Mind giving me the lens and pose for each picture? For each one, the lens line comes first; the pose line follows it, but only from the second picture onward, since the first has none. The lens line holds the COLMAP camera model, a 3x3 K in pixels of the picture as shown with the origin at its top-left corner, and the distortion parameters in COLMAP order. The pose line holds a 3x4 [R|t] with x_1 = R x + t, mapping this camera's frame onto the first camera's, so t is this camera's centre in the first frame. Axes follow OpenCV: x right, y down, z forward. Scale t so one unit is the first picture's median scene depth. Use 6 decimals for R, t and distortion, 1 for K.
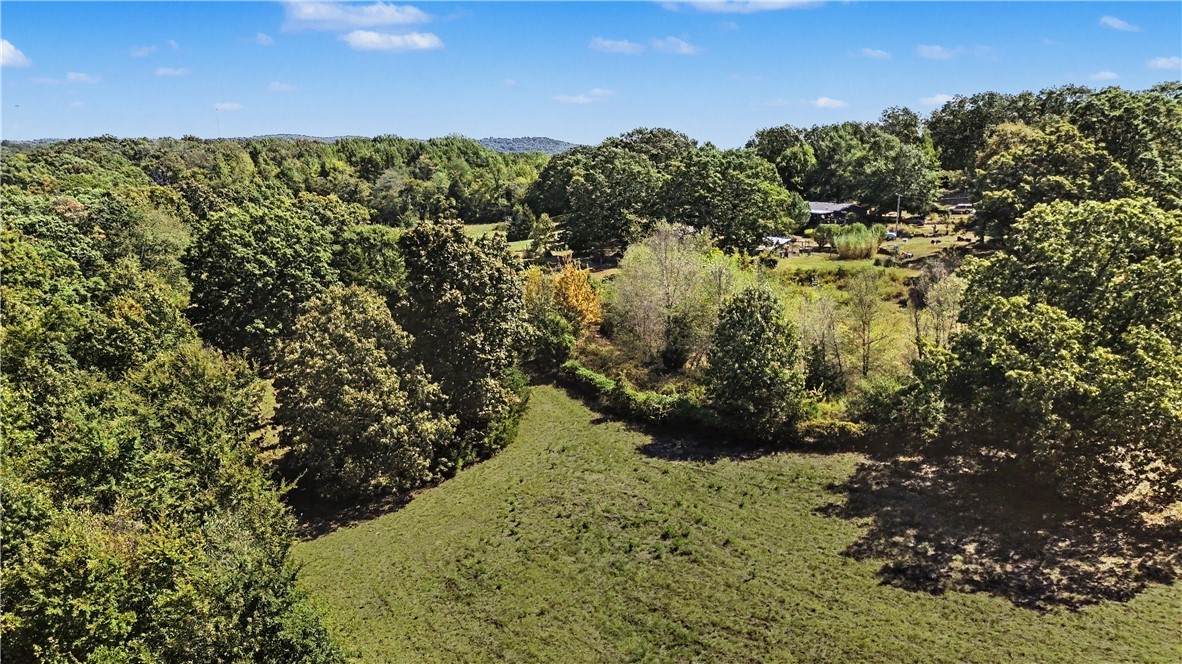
lens RADIAL K [[839.6, 0, 591.0], [0, 839.6, 332.0], [0, 0, 1]] dist [0.058663, -0.037149]
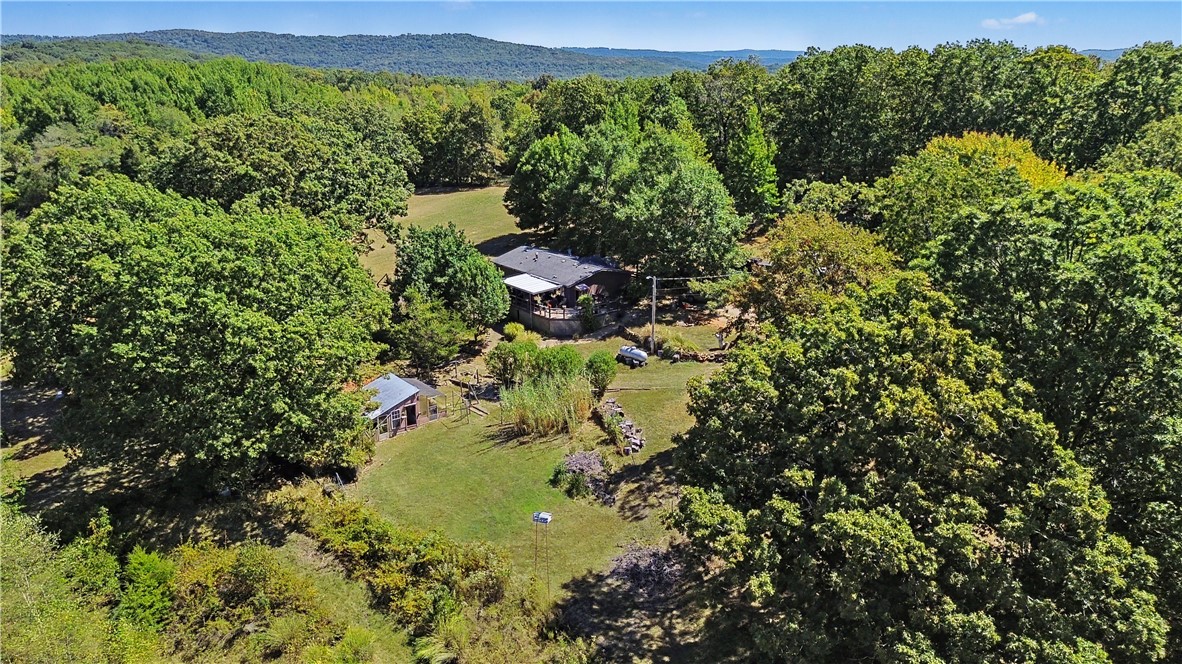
lens RADIAL K [[839.6, 0, 591.0], [0, 839.6, 332.0], [0, 0, 1]] dist [0.058663, -0.037149]
pose [[0.997472, -0.025109, 0.066477, 0.269944], [0.017405, 0.993325, 0.114027, -0.175824], [-0.068896, -0.112581, 0.991251, 0.453171]]
